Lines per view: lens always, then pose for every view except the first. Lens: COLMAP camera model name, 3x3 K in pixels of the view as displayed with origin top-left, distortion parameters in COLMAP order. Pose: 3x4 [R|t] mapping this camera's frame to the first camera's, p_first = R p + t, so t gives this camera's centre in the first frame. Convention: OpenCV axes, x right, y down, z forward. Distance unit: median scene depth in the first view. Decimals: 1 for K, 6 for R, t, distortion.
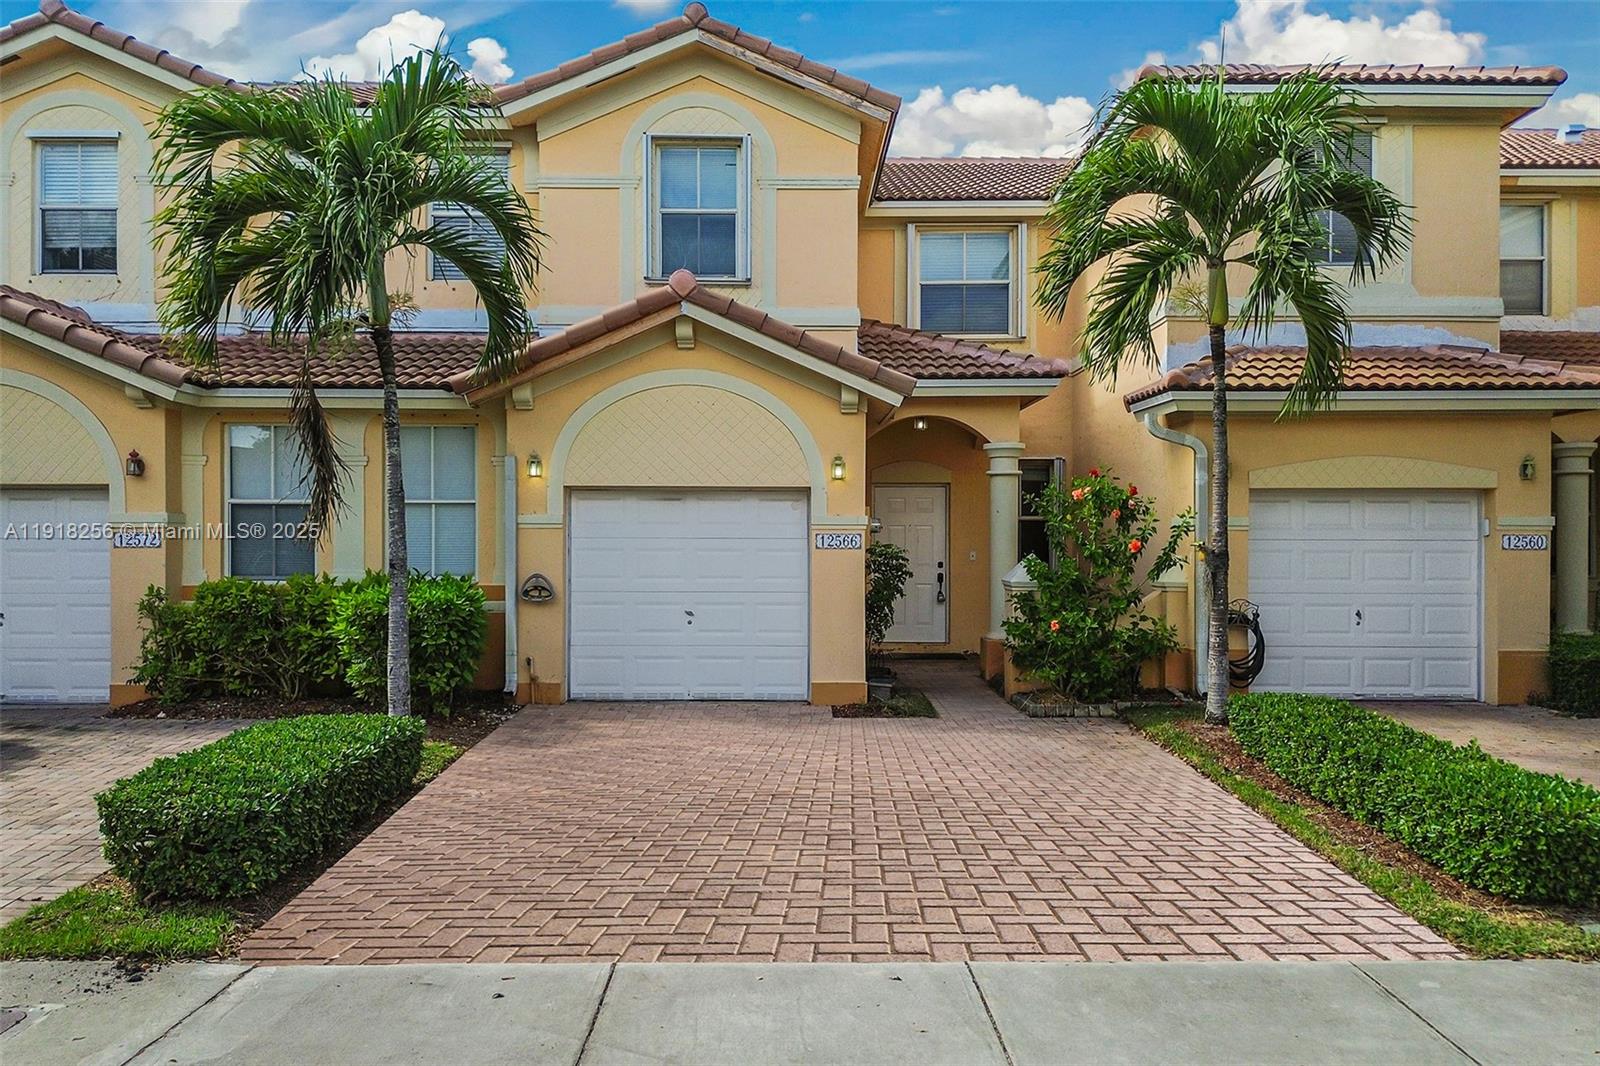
lens RADIAL K [[1115.2, 0, 767.5], [0, 1115.2, 526.5], [0, 0, 1]] dist [0.002641, -0.000856]
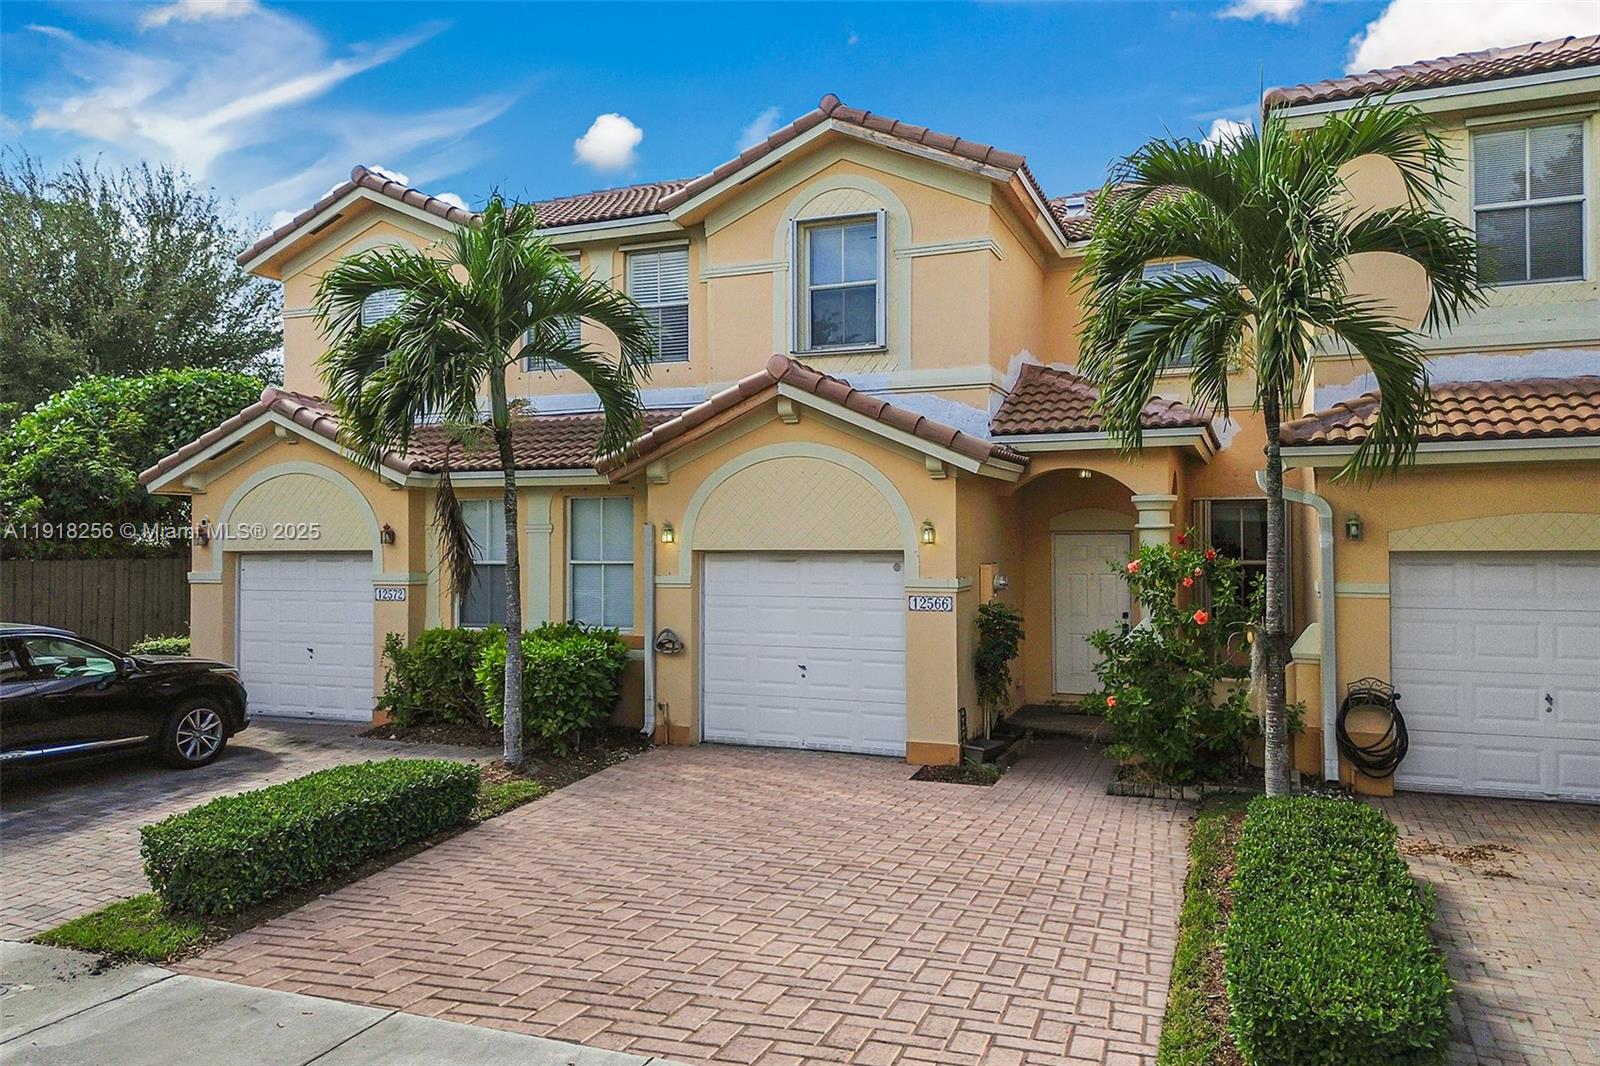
lens RADIAL K [[1076.9, 0, 794.7], [0, 1076.9, 511.6], [0, 0, 1]] dist [0.035489, -0.034497]
pose [[0.931065, -0.015974, -0.364504, 0.307286], [0.009543, 0.999766, -0.019436, -0.053230], [0.364729, 0.014617, 0.930999, 0.027848]]
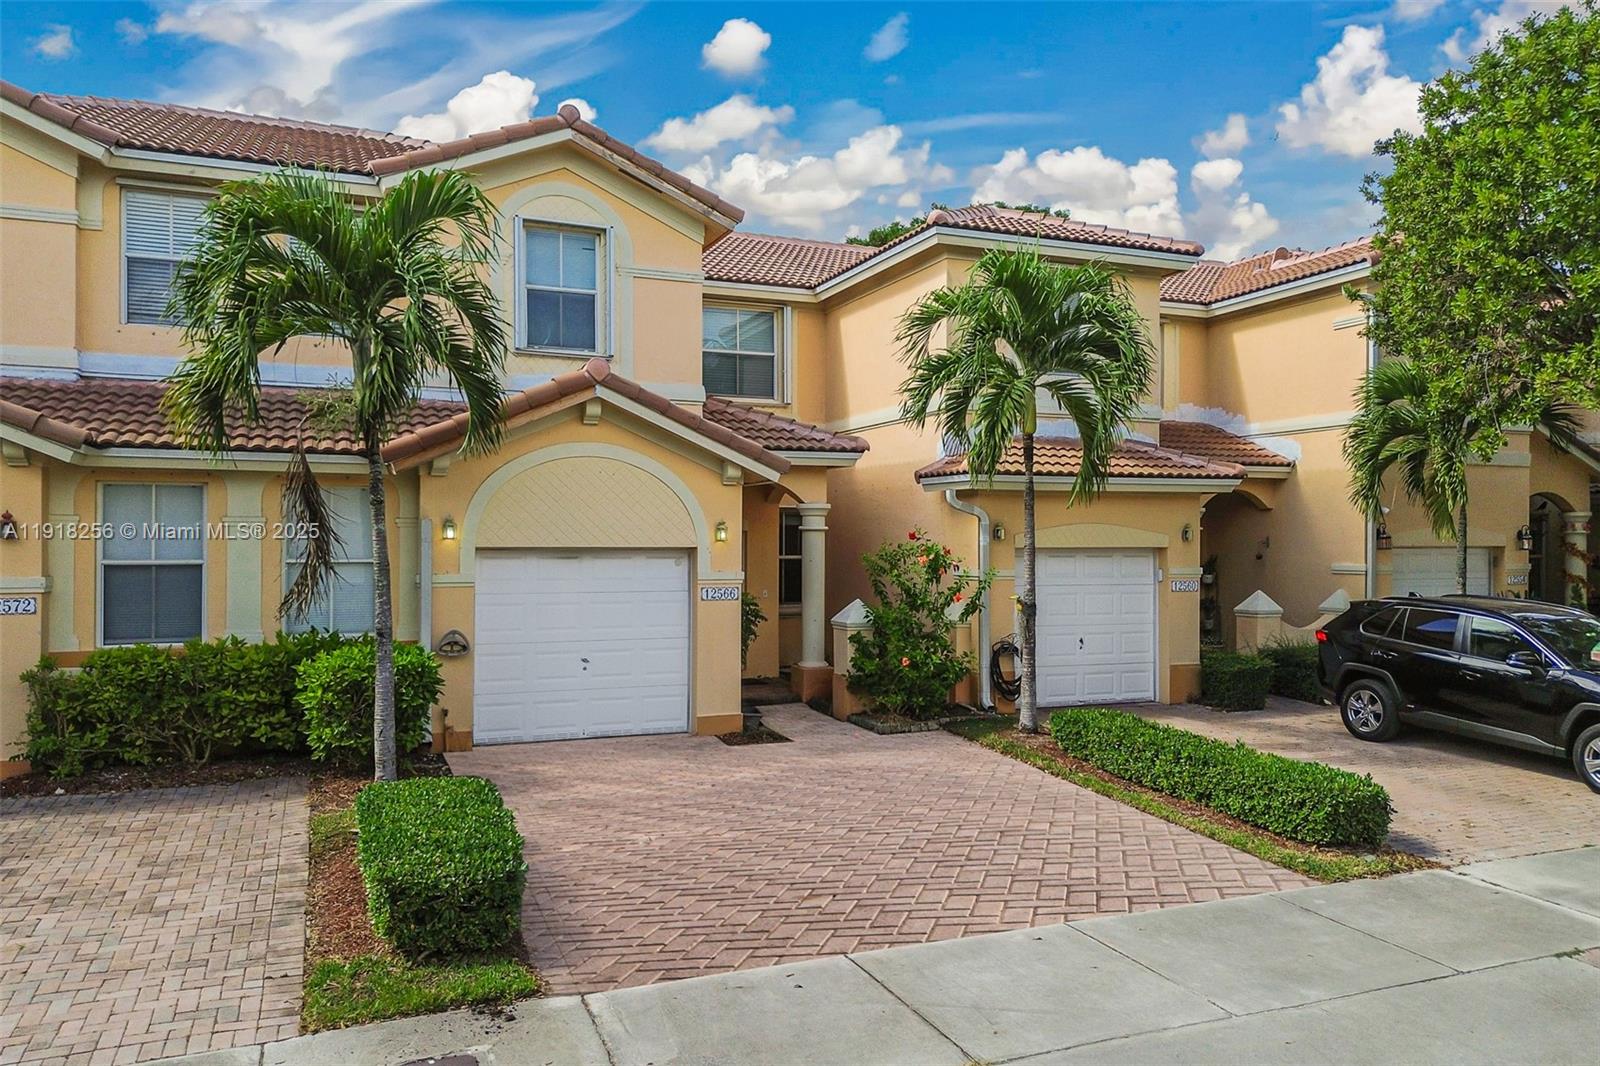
lens RADIAL K [[1115.2, 0, 767.5], [0, 1115.2, 526.5], [0, 0, 1]] dist [0.002641, -0.000856]
pose [[0.929975, 0.003194, 0.367608, -0.316609], [-0.000146, 0.999965, -0.008320, -0.047595], [-0.367622, 0.007683, 0.929944, -0.105599]]
